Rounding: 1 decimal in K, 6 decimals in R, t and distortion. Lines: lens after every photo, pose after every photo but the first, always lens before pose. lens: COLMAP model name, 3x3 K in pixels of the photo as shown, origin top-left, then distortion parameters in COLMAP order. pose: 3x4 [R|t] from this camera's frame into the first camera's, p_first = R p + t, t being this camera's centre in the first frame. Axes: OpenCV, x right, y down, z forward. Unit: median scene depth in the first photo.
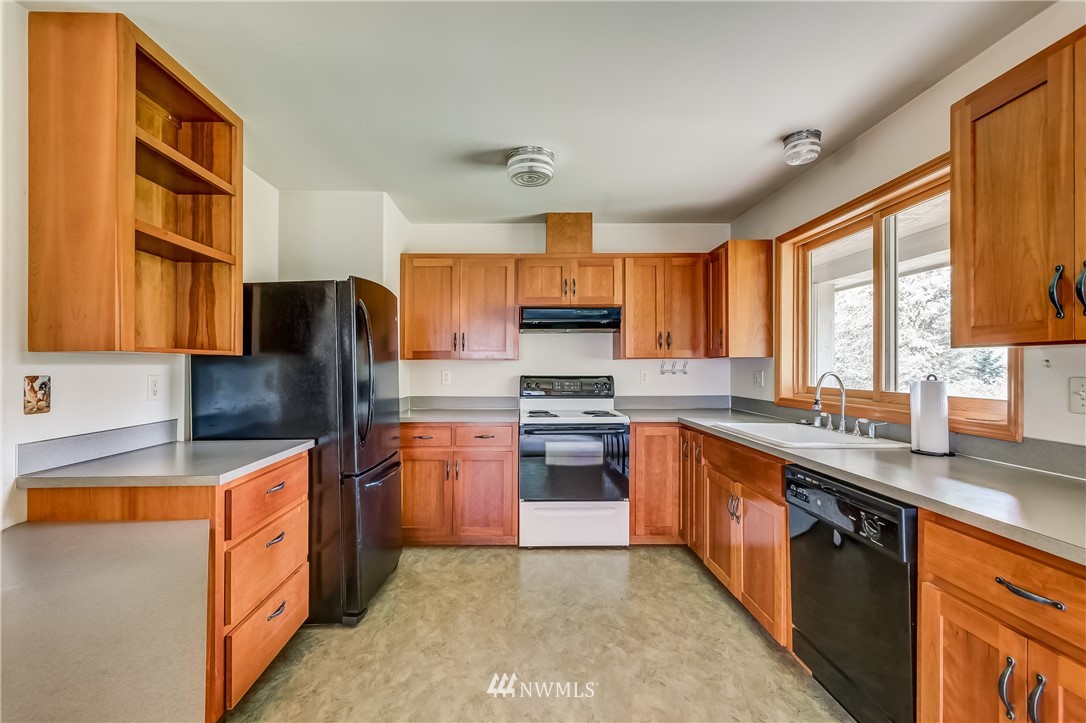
lens RADIAL K [[479.6, 0, 523.4], [0, 479.6, 366.0], [0, 0, 1]] dist [-0.000691, -0.000455]
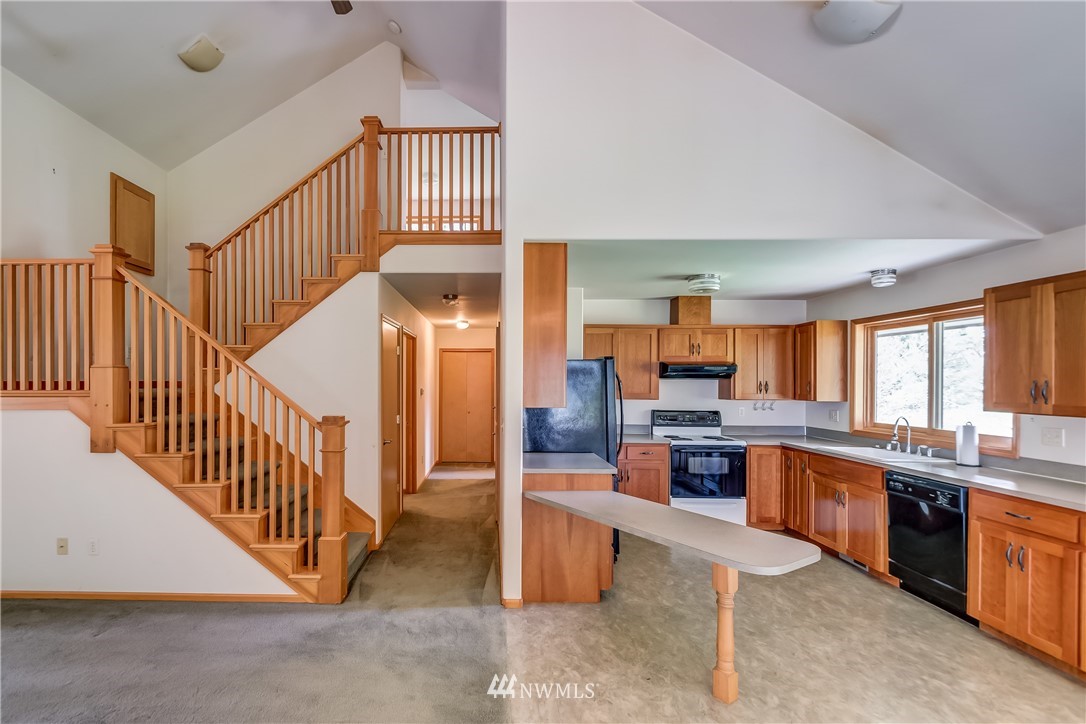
lens RADIAL K [[501.5, 0, 477.3], [0, 501.5, 379.4], [0, 0, 1]] dist [0.001094, -0.000669]
pose [[0.999350, 0.009837, -0.034692, -0.574589], [-0.009977, 0.999943, -0.003870, -0.071556], [0.034651, 0.004214, 0.999391, -0.585381]]
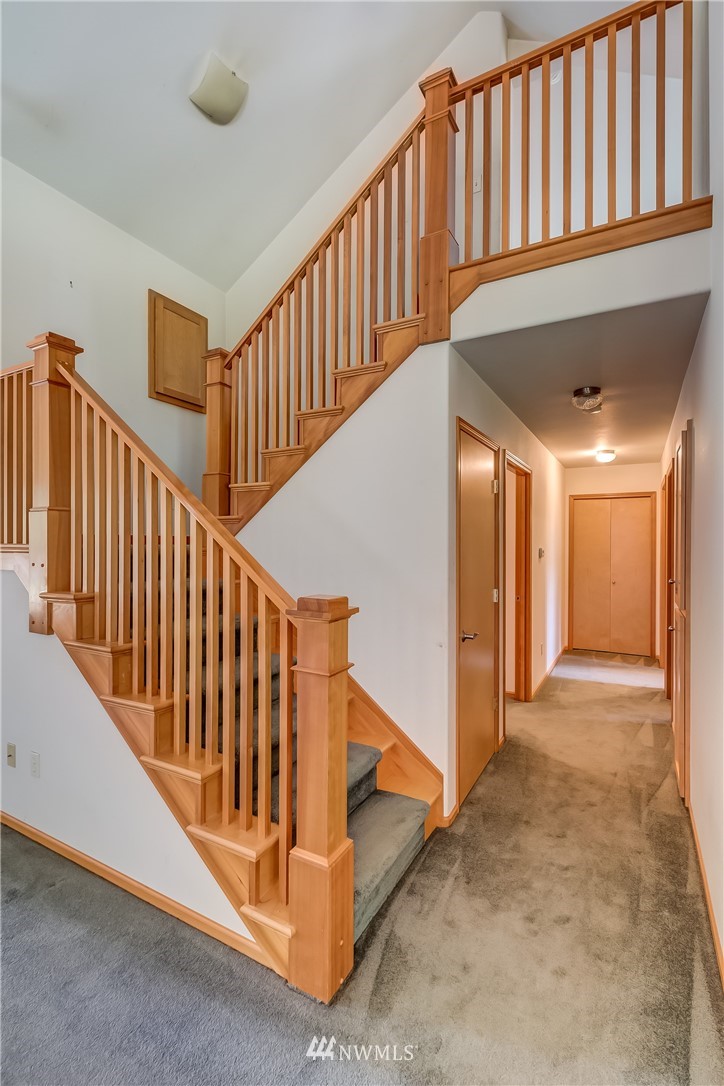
lens RADIAL K [[486.0, 0, 365.7], [0, 486.0, 542.1], [0, 0, 1]] dist [0.001376, -0.000349]
pose [[0.872016, 0.010099, -0.489374, -0.634976], [-0.010138, 0.999945, 0.002570, -0.053198], [0.489373, 0.002721, 0.872070, 0.061943]]
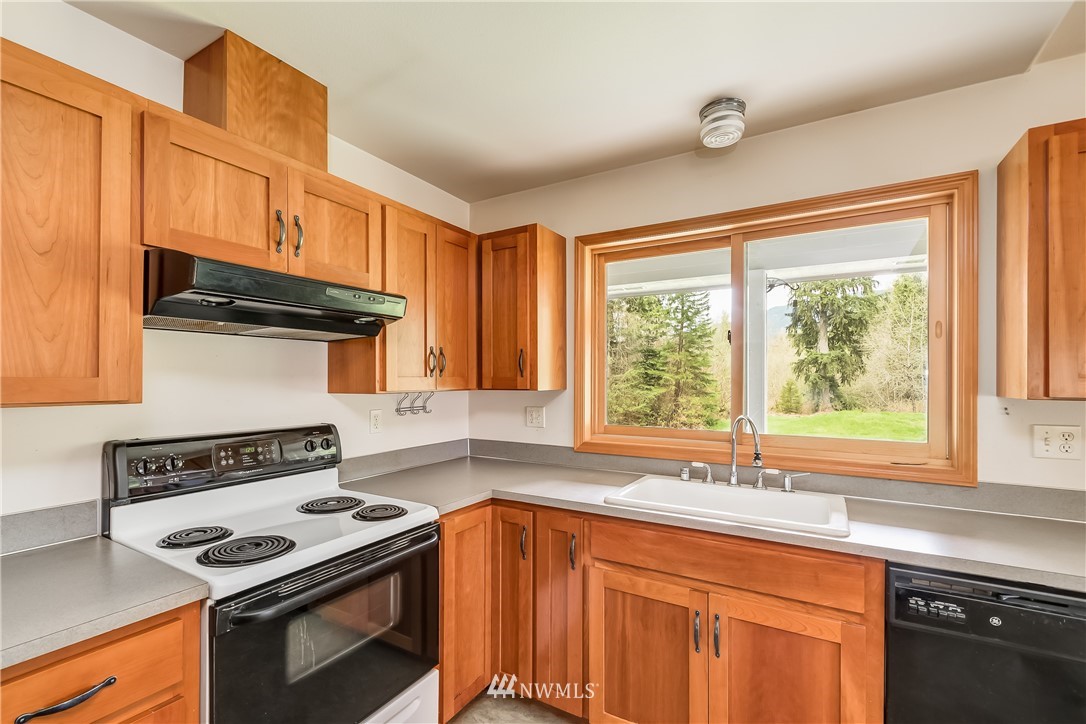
lens RADIAL K [[486.0, 0, 530.2], [0, 486.0, 377.9], [0, 0, 1]] dist [0.023094, -0.000039]
pose [[0.524315, 0.007805, 0.851489, -0.193041], [-0.004482, 0.999969, -0.006405, -0.033538], [-0.851513, -0.000458, 0.524334, 0.662733]]
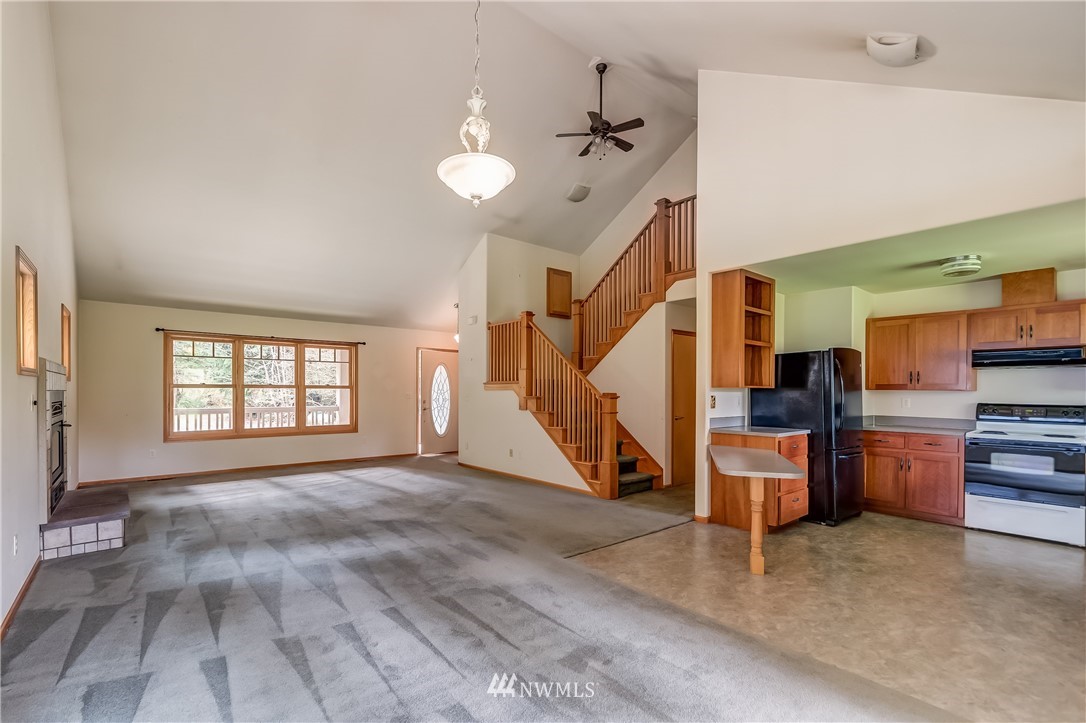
lens RADIAL K [[486.0, 0, 527.2], [0, 486.0, 381.9], [0, 0, 1]] dist [0.001376, -0.000349]
pose [[0.629459, -0.005389, -0.777015, 0.300145], [-0.010879, 0.999817, -0.015747, -0.002661], [0.776958, 0.018365, 0.629285, -0.904010]]
